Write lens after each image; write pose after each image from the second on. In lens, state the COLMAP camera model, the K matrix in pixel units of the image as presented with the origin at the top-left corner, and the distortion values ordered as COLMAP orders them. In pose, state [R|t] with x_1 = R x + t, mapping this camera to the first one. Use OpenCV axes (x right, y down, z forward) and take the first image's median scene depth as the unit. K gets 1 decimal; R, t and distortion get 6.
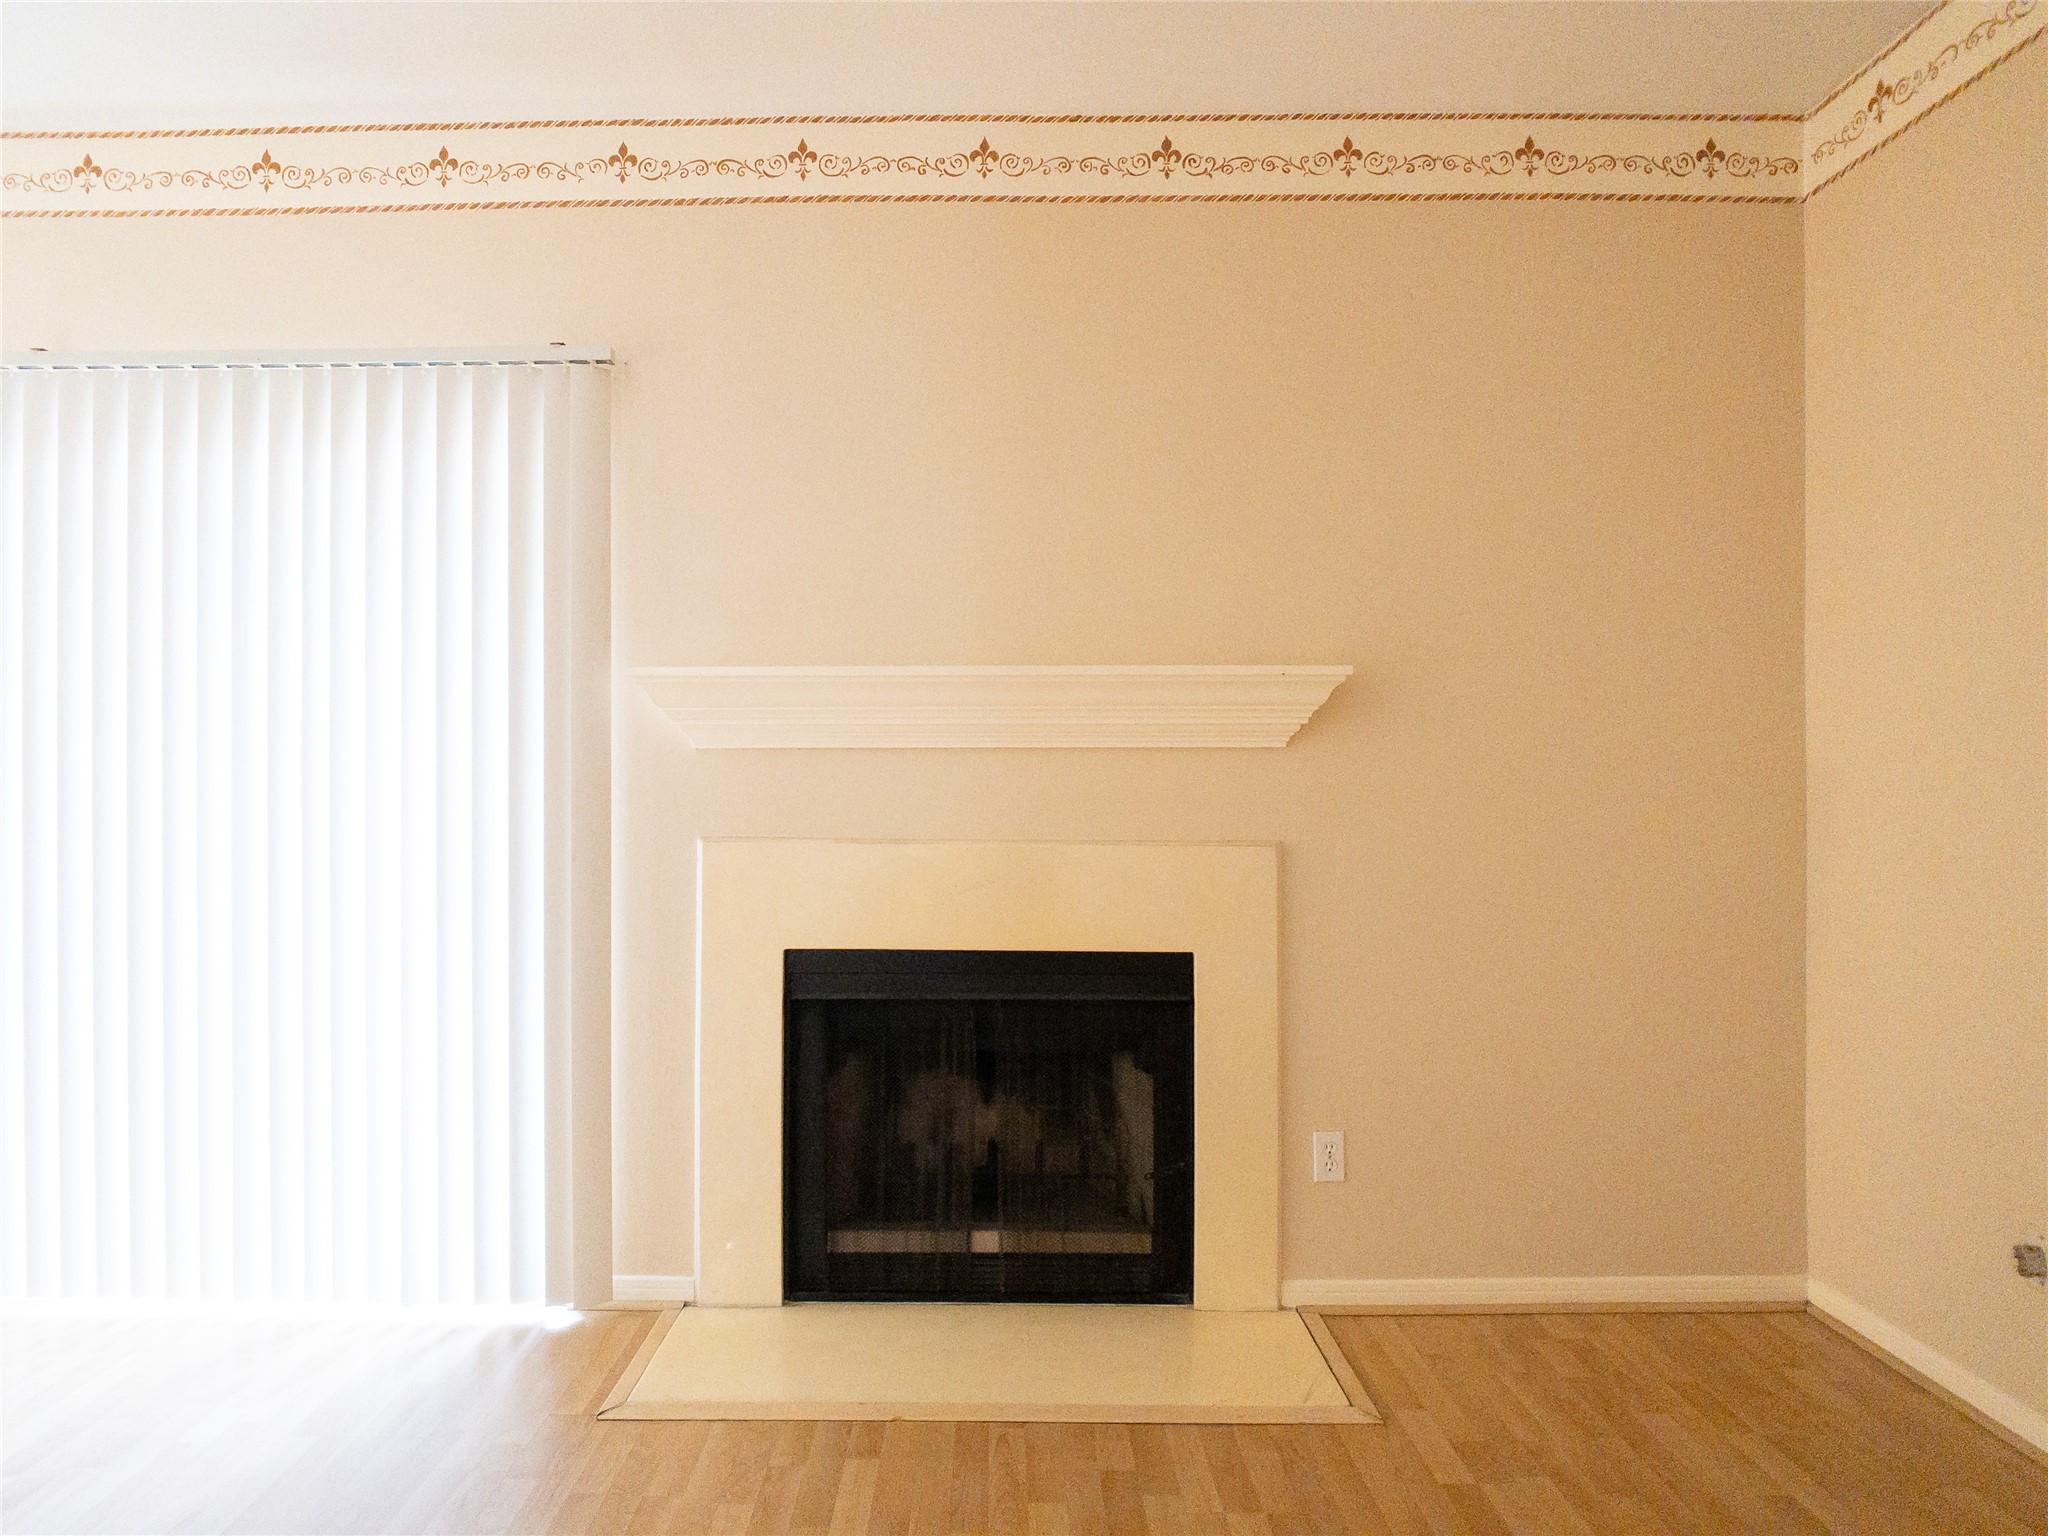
lens RADIAL K [[1209.5, 0, 1024.0], [0, 1209.5, 768.0], [0, 0, 1]] dist [-0.032854, 0.016144]
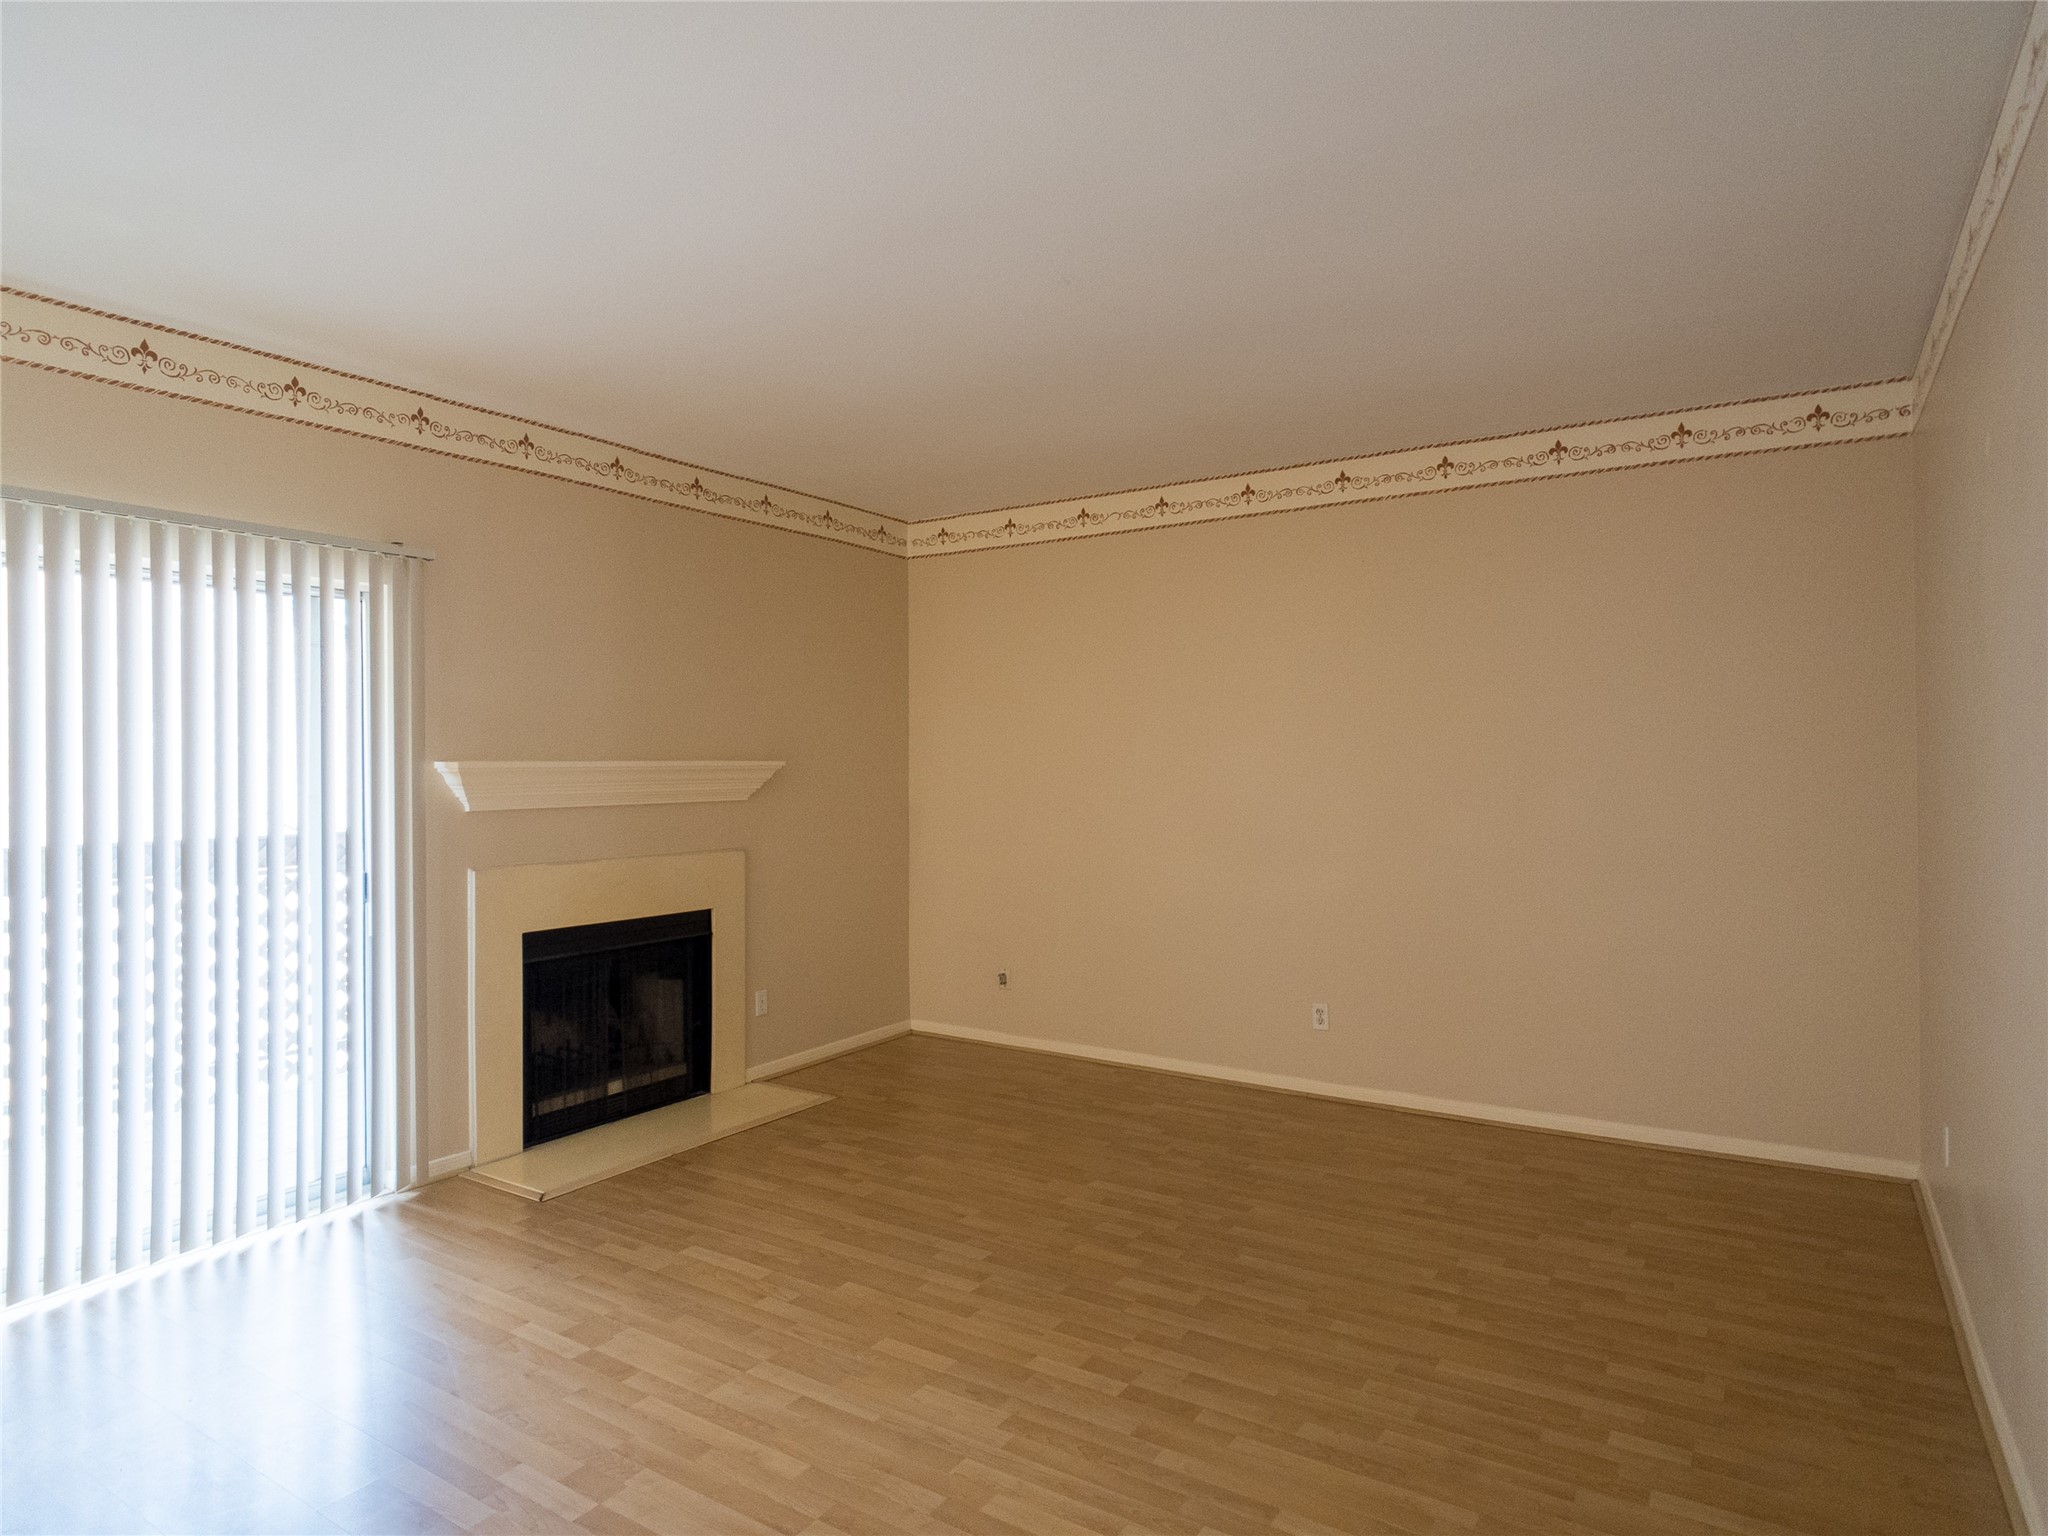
lens RADIAL K [[1182.2, 0, 1016.7], [0, 1182.2, 750.8], [0, 0, 1]] dist [-0.003394, -0.003075]
pose [[0.535790, 0.007068, 0.844322, -1.178171], [-0.004262, 0.999975, -0.005666, -0.089184], [-0.844340, -0.000562, 0.535807, -0.416927]]
